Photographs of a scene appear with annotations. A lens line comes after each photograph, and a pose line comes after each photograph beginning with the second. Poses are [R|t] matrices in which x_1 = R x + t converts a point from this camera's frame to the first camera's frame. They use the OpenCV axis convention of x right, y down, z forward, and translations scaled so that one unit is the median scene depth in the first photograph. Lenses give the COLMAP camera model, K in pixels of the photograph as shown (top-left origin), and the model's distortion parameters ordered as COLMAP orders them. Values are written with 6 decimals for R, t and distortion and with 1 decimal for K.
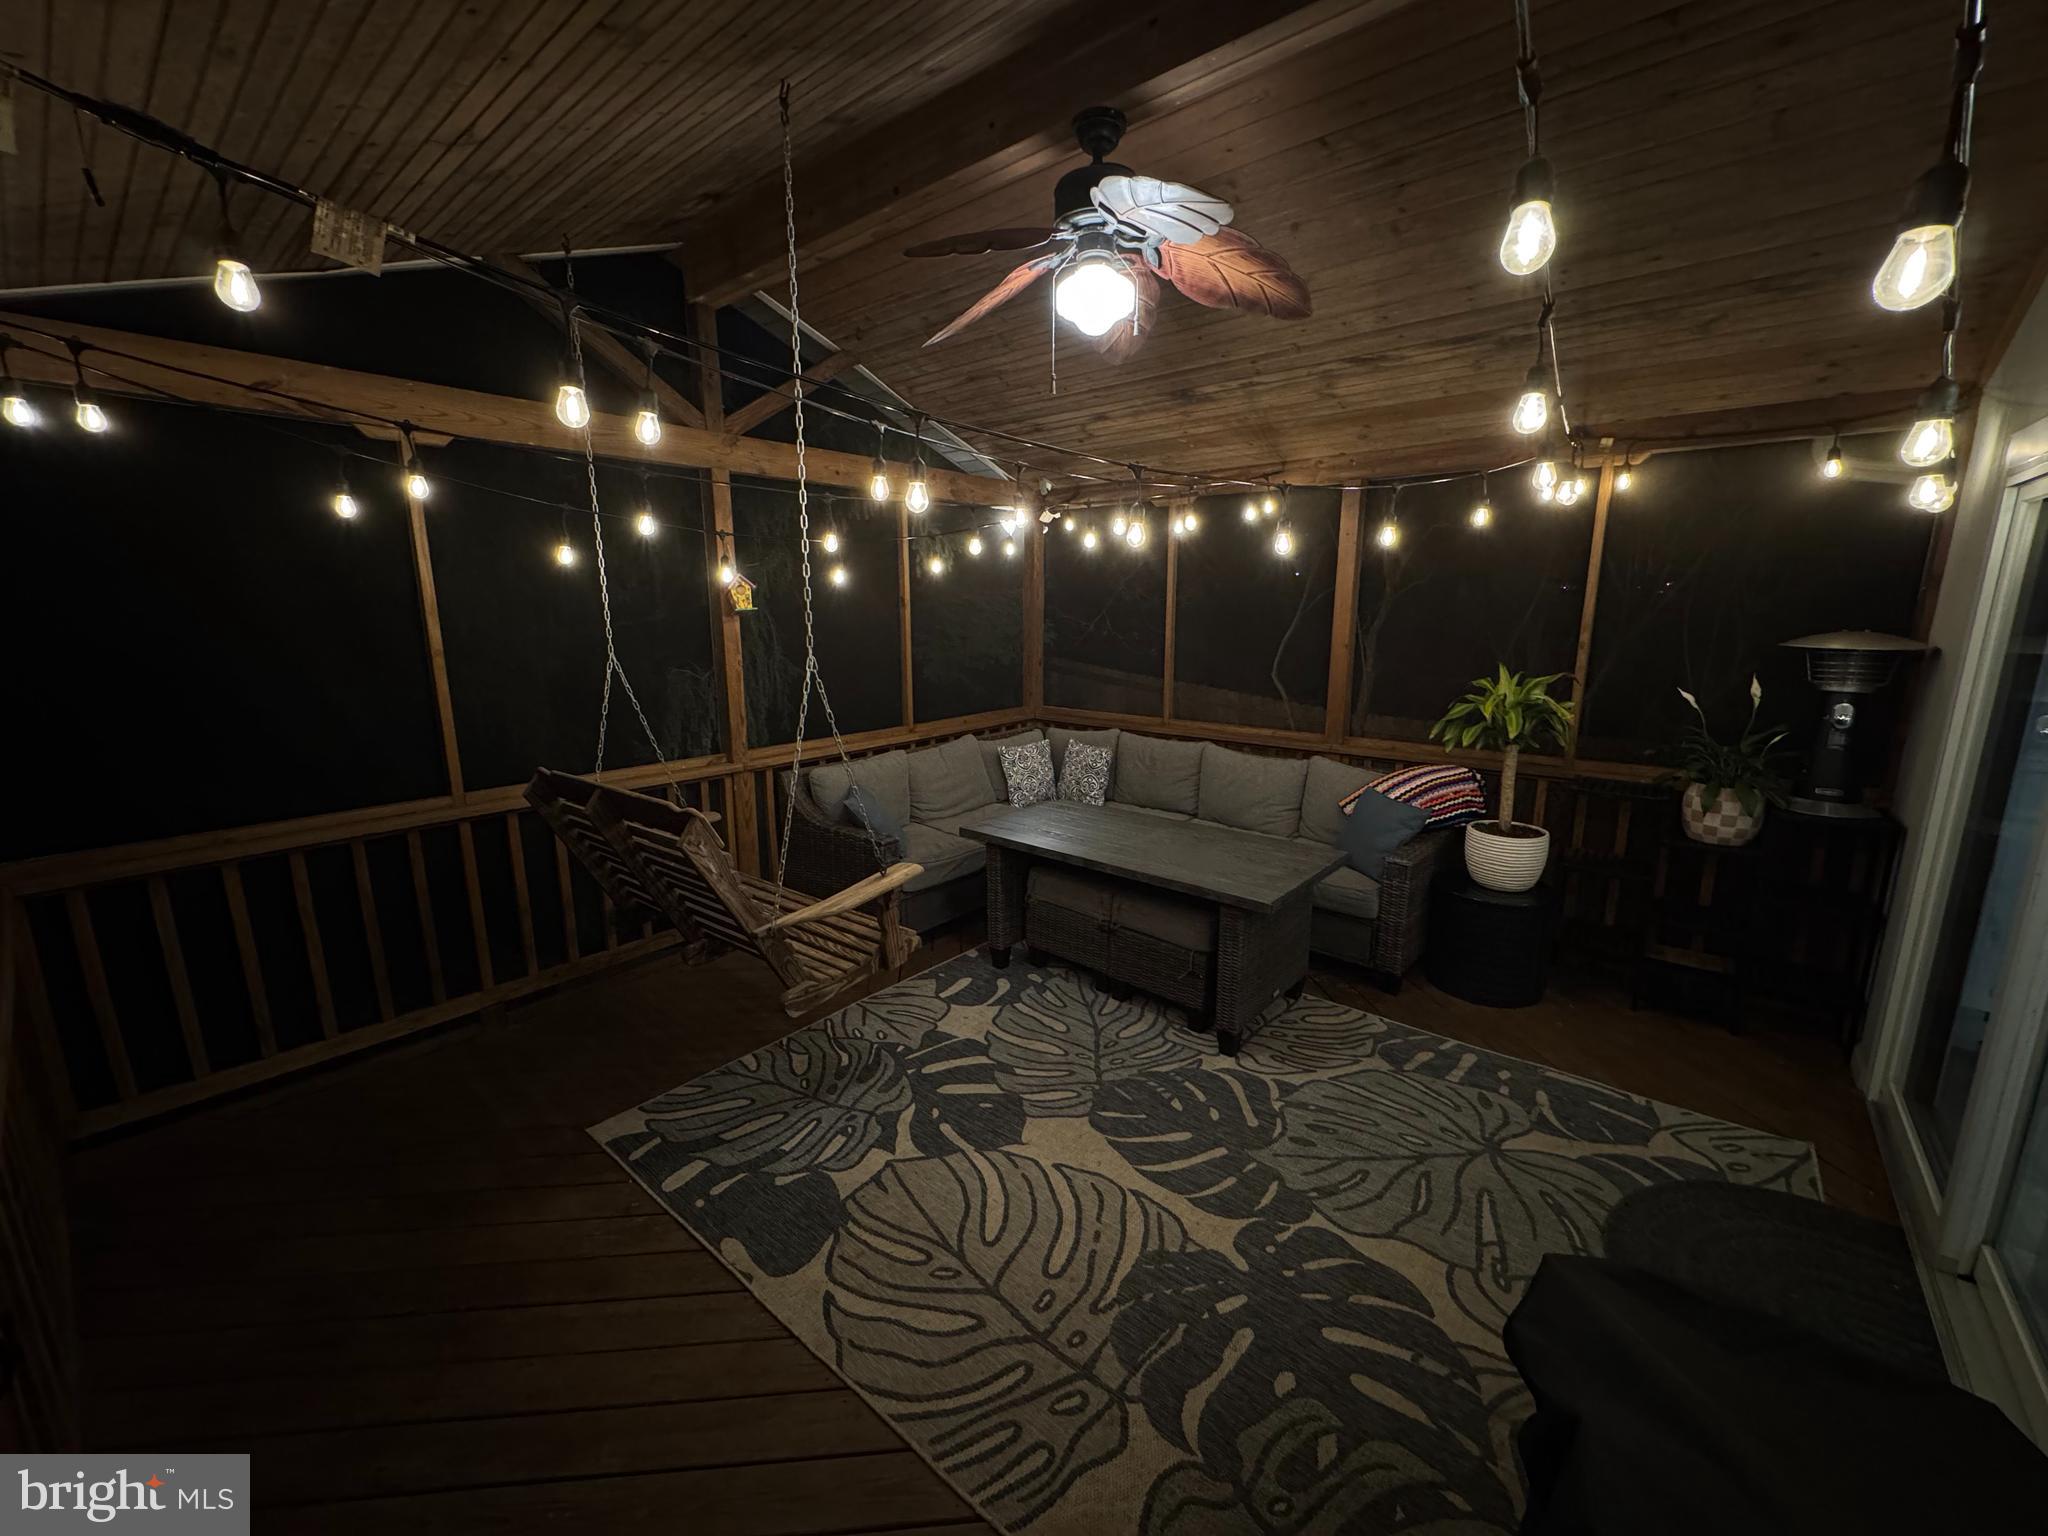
lens RADIAL K [[820.1, 0, 1023.1], [0, 820.1, 750.8], [0, 0, 1]] dist [0.000818, 0.000198]
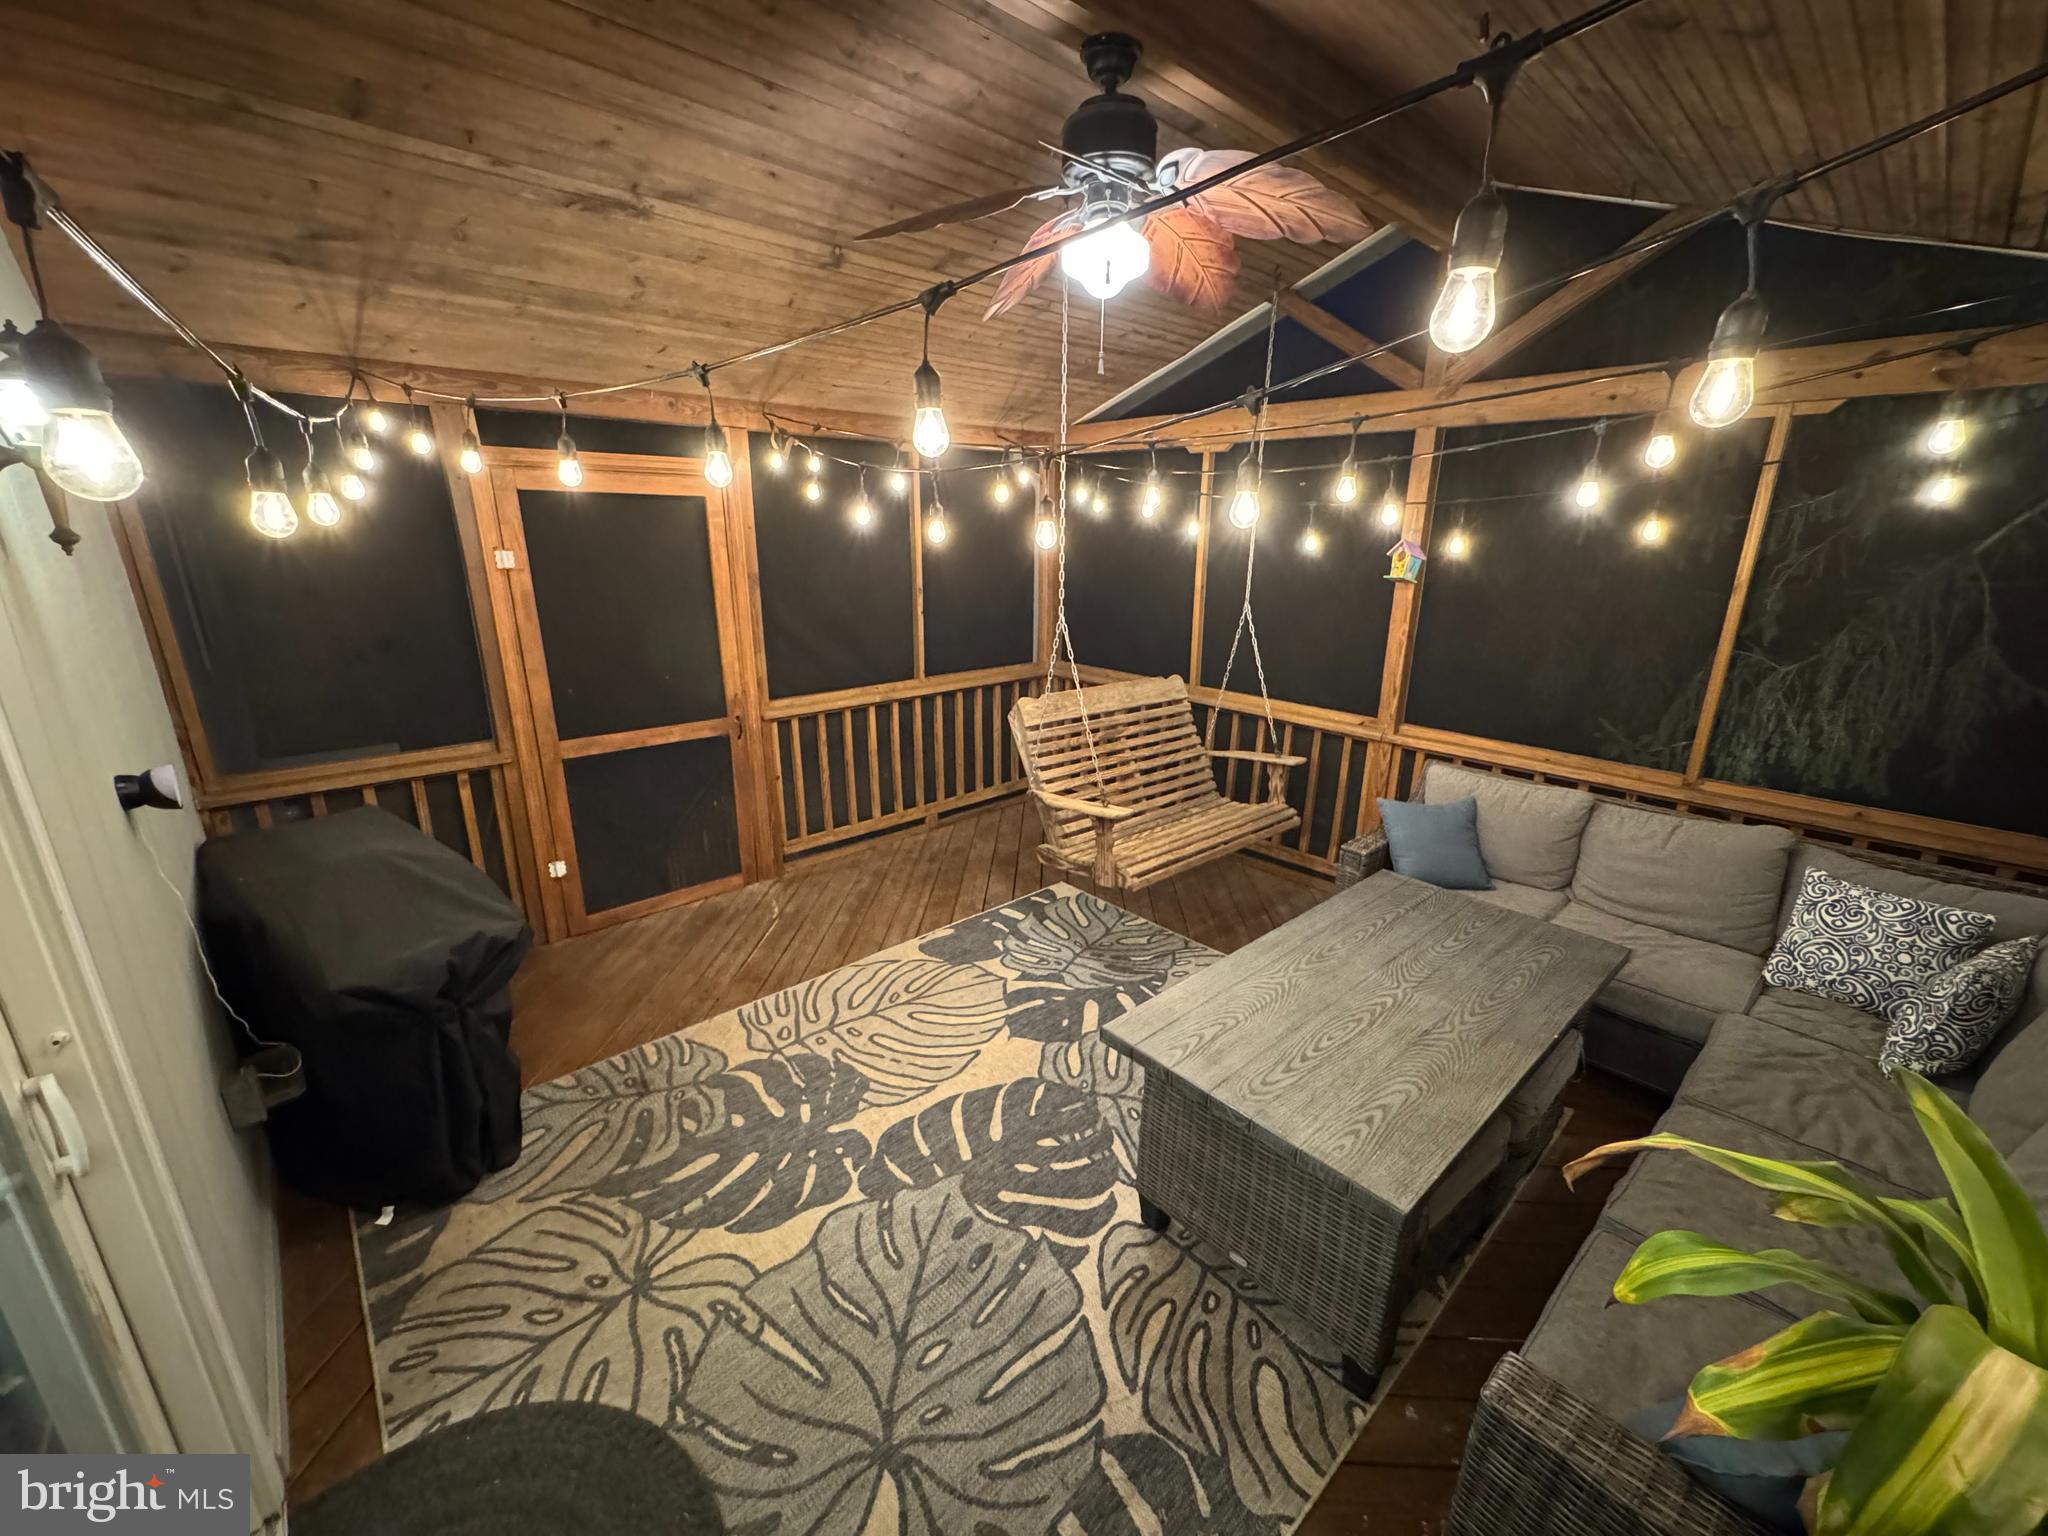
lens RADIAL K [[820.1, 0, 1028.2], [0, 820.1, 784.7], [0, 0, 1]] dist [0.000818, 0.000198]
pose [[-0.138185, 0.303550, -0.942742, 1.126573], [-0.184987, 0.927212, 0.325665, -0.287426], [0.972977, 0.219397, -0.071974, 1.145720]]
